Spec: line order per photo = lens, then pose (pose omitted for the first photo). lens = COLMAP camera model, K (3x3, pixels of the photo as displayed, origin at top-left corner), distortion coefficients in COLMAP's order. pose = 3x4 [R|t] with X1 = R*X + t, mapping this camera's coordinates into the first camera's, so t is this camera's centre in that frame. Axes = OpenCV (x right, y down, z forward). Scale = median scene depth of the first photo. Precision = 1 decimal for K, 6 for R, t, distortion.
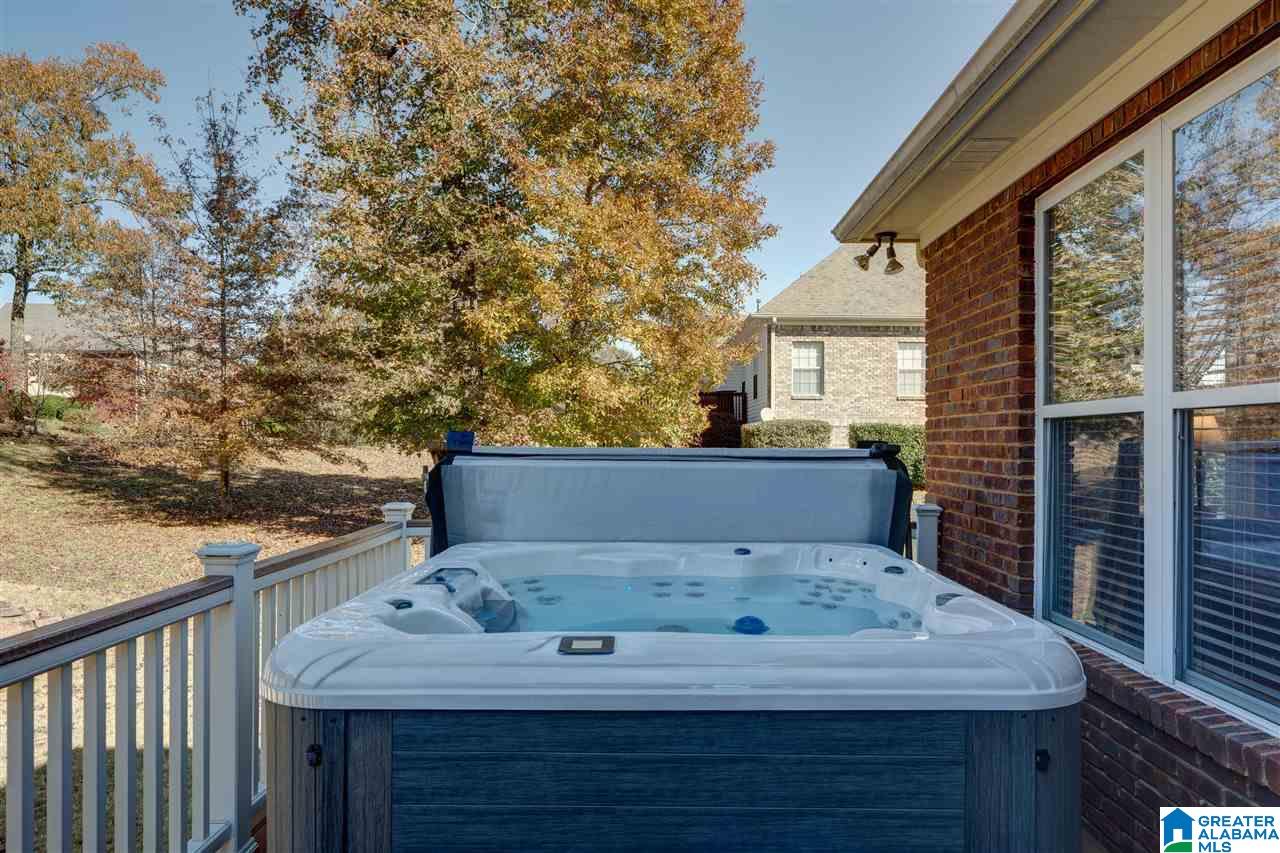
lens RADIAL K [[850.5, 0, 641.0], [0, 850.5, 430.9], [0, 0, 1]] dist [0.000915, 0.000027]
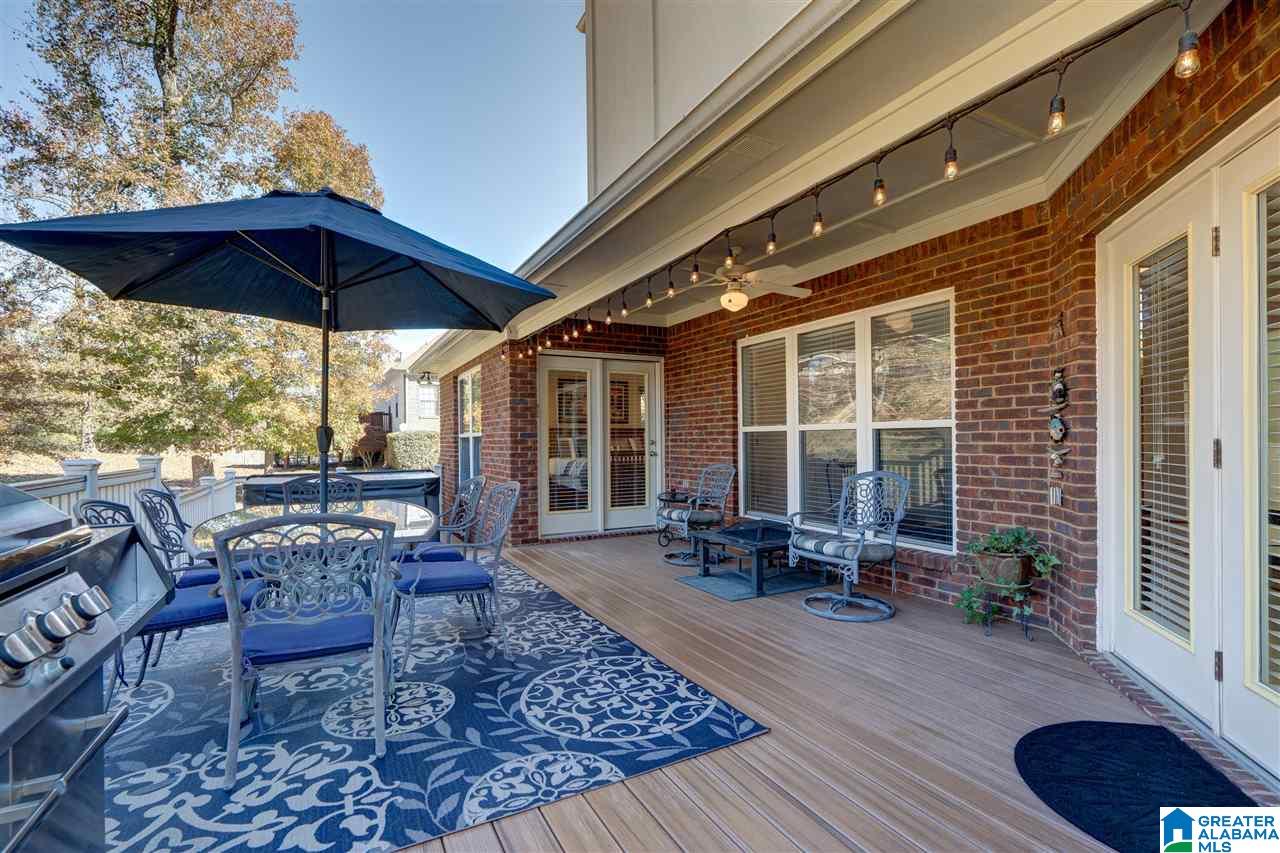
lens RADIAL K [[583.8, 0, 637.0], [0, 583.8, 434.8], [0, 0, 1]] dist [-0.001152, 0.000077]
pose [[0.872816, -0.006026, 0.488012, -0.017611], [0.005962, 0.999981, 0.001684, -0.005763], [-0.488013, 0.001440, 0.872835, -0.340236]]
